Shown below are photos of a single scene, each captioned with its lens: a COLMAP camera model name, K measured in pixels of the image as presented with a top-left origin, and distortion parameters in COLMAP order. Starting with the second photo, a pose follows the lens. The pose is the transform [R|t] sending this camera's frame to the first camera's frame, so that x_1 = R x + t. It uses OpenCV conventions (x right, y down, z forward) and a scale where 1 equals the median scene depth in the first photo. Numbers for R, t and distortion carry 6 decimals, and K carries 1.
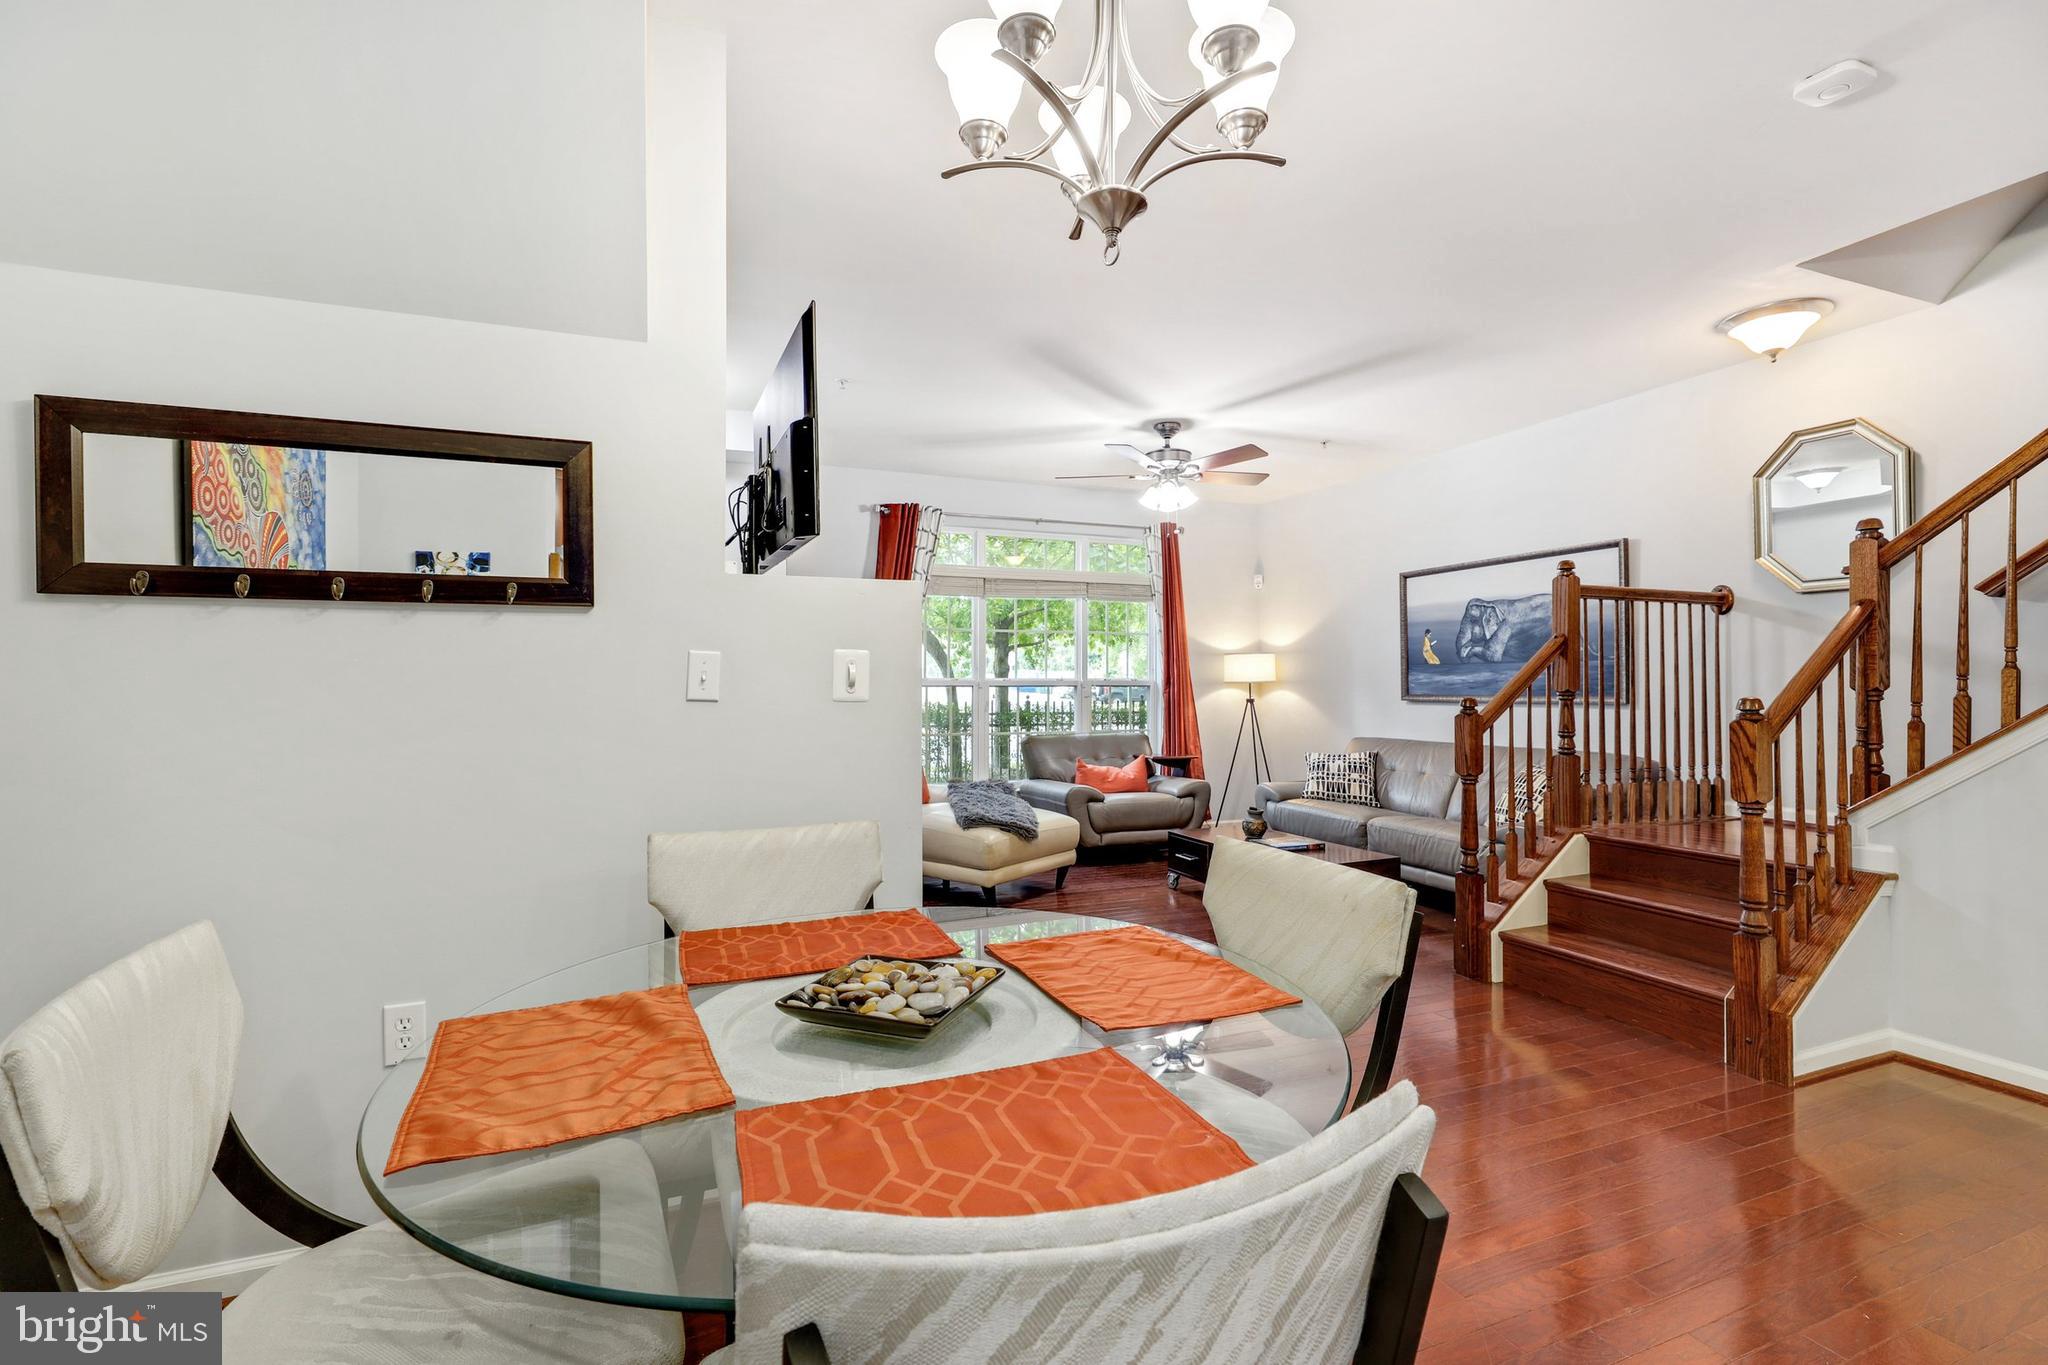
lens RADIAL K [[916.1, 0, 1022.0], [0, 916.1, 681.6], [0, 0, 1]] dist [0.001486, -0.002008]
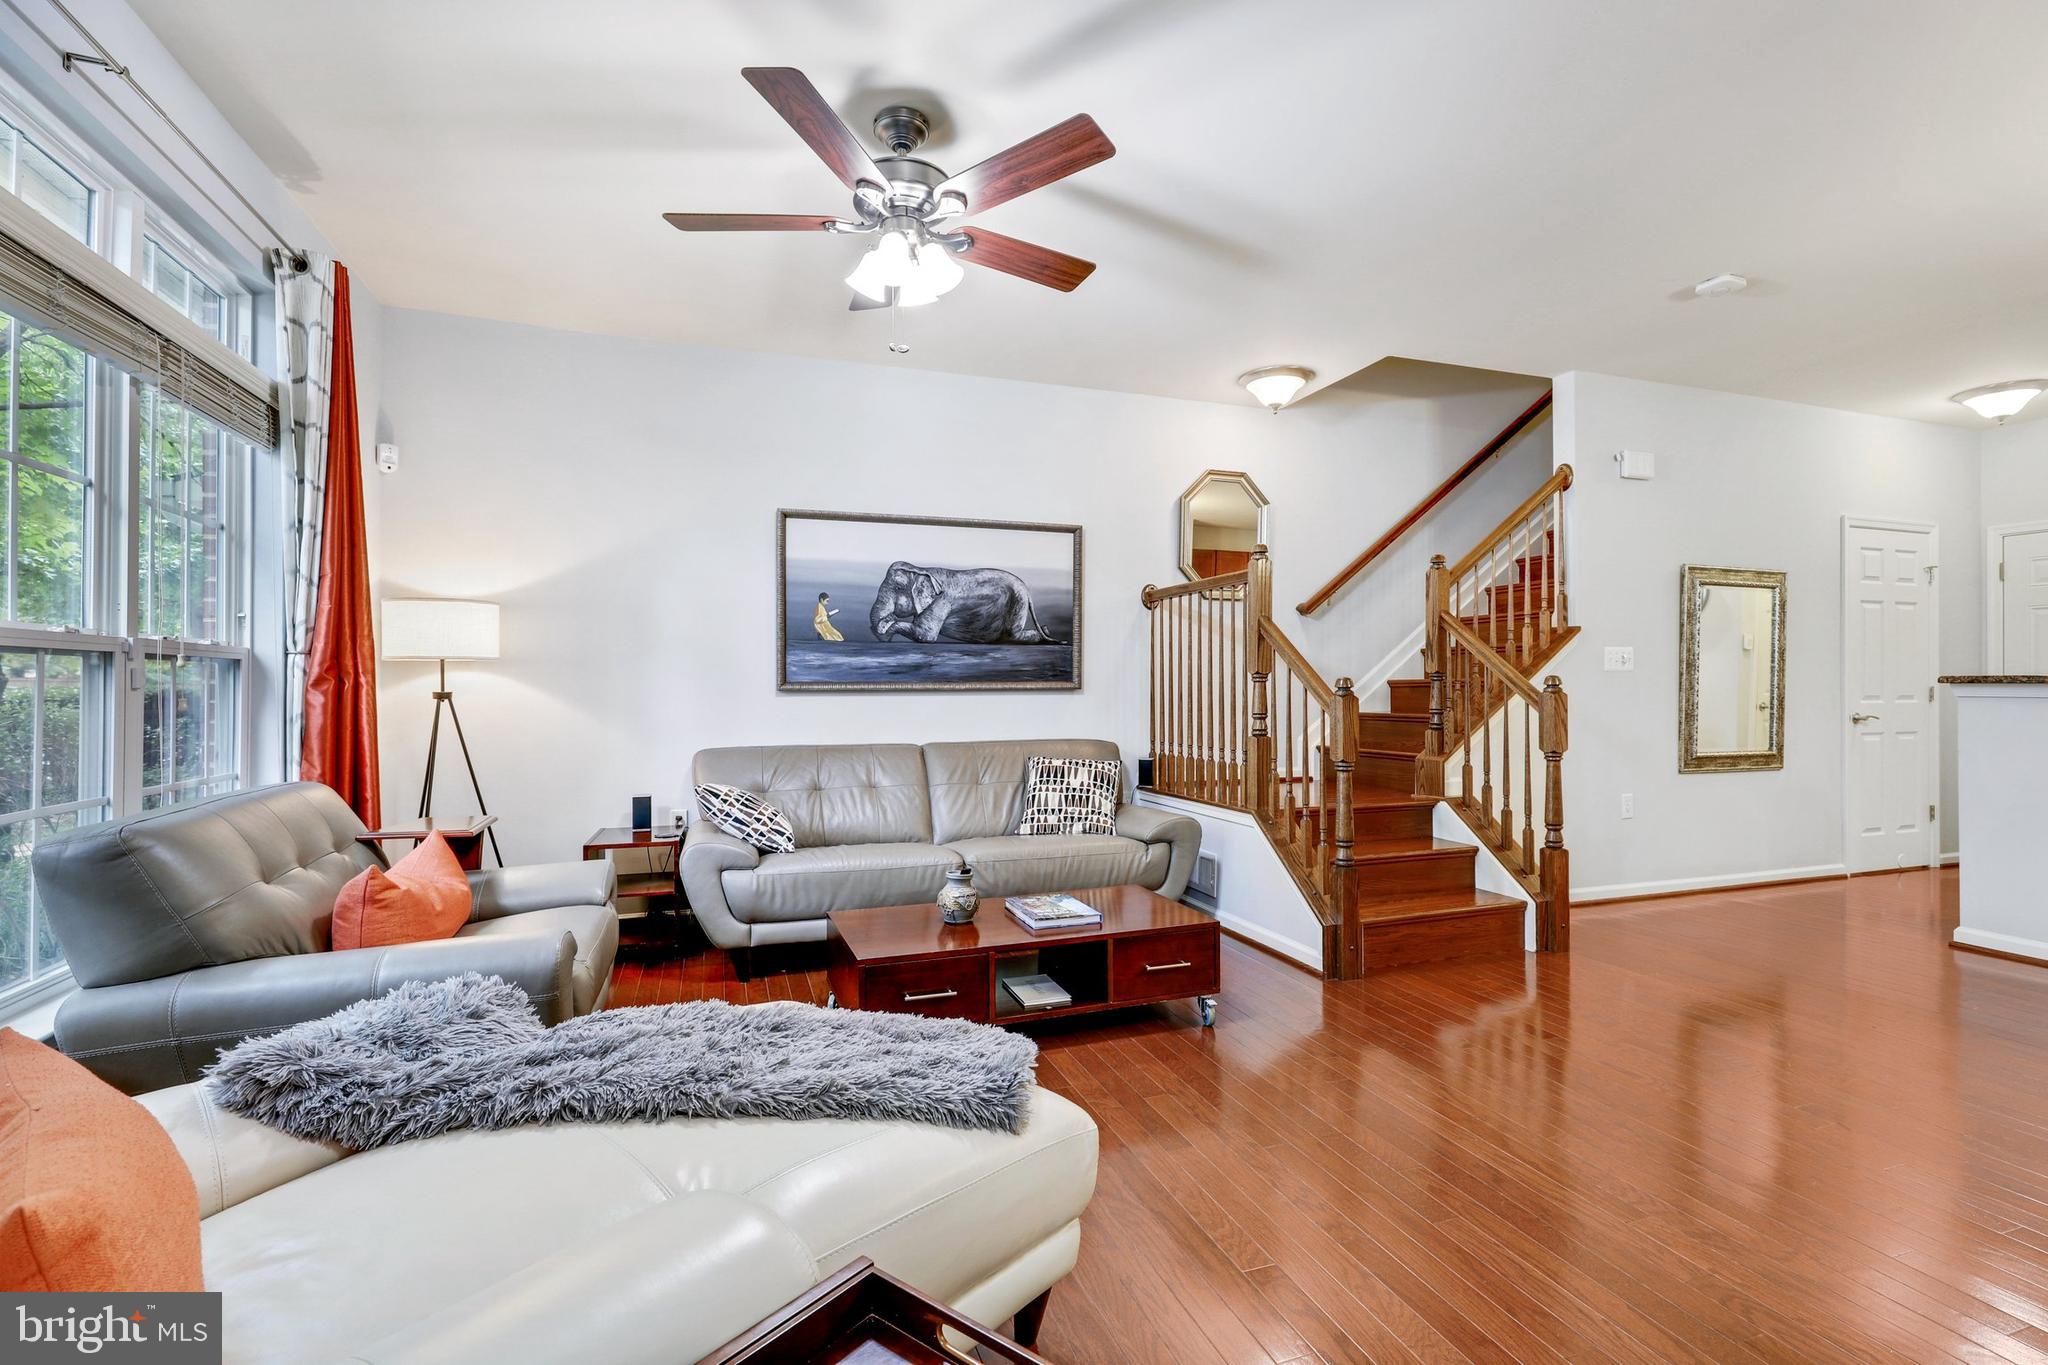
lens RADIAL K [[916.1, 0, 1017.5], [0, 916.1, 679.1], [0, 0, 1]] dist [0.001486, -0.002008]
pose [[0.058490, 0.008656, 0.998250, -0.324823], [-0.005536, 0.999950, -0.008346, 0.019936], [-0.998273, -0.005038, 0.058535, 0.919910]]
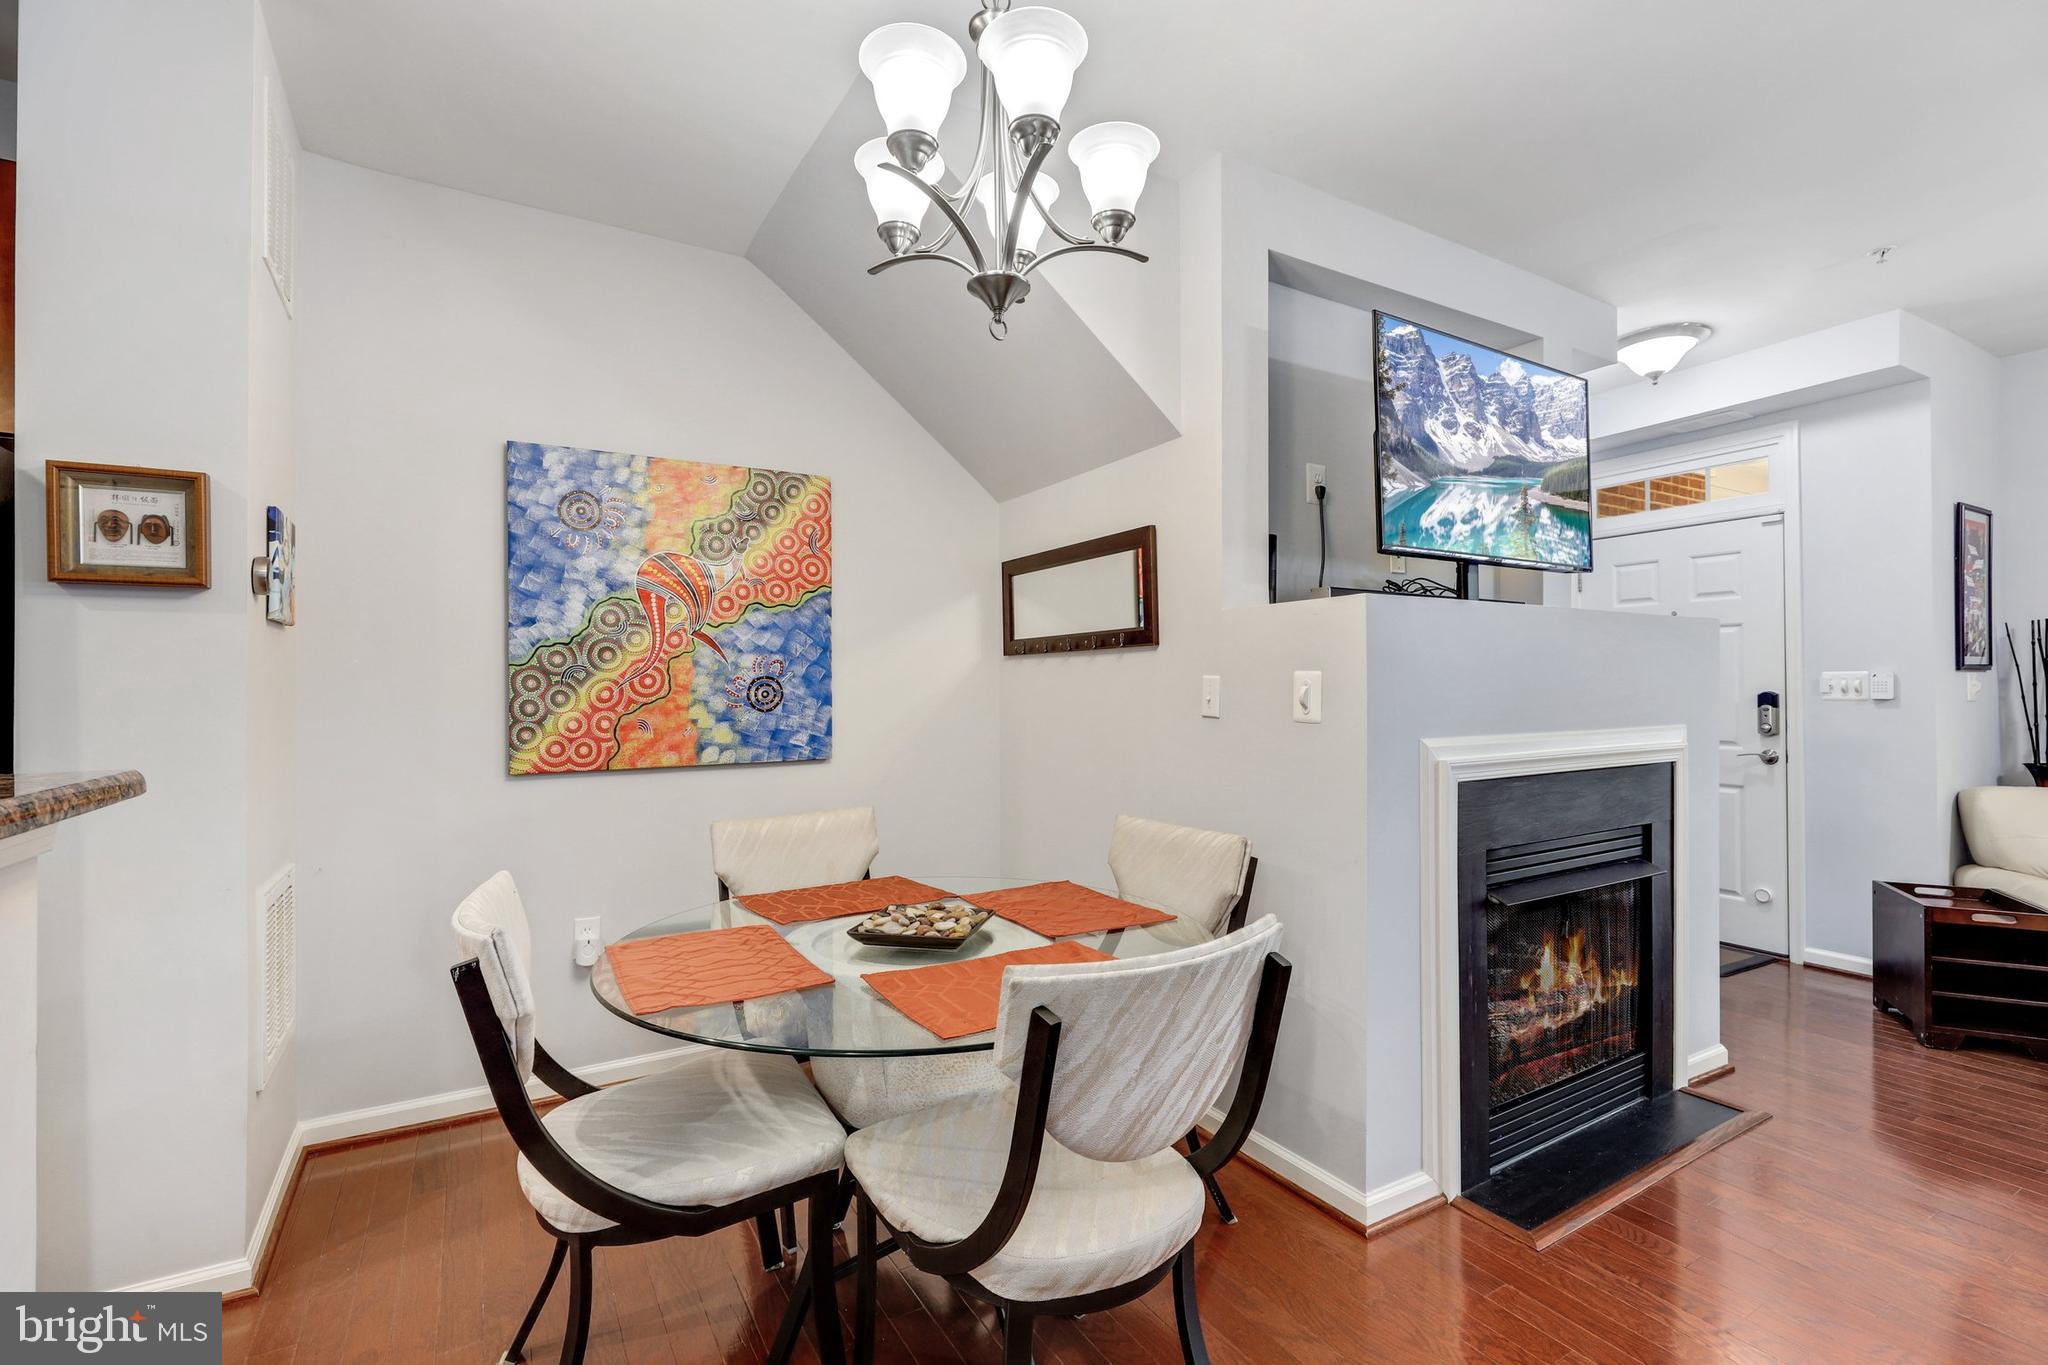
lens RADIAL K [[916.1, 0, 1028.6], [0, 916.1, 685.1], [0, 0, 1]] dist [0.001486, -0.002008]
pose [[0.155753, -0.002251, -0.987793, 0.328203], [0.007569, 0.999971, -0.001086, -0.009223], [0.987767, -0.007308, 0.155765, 0.232902]]
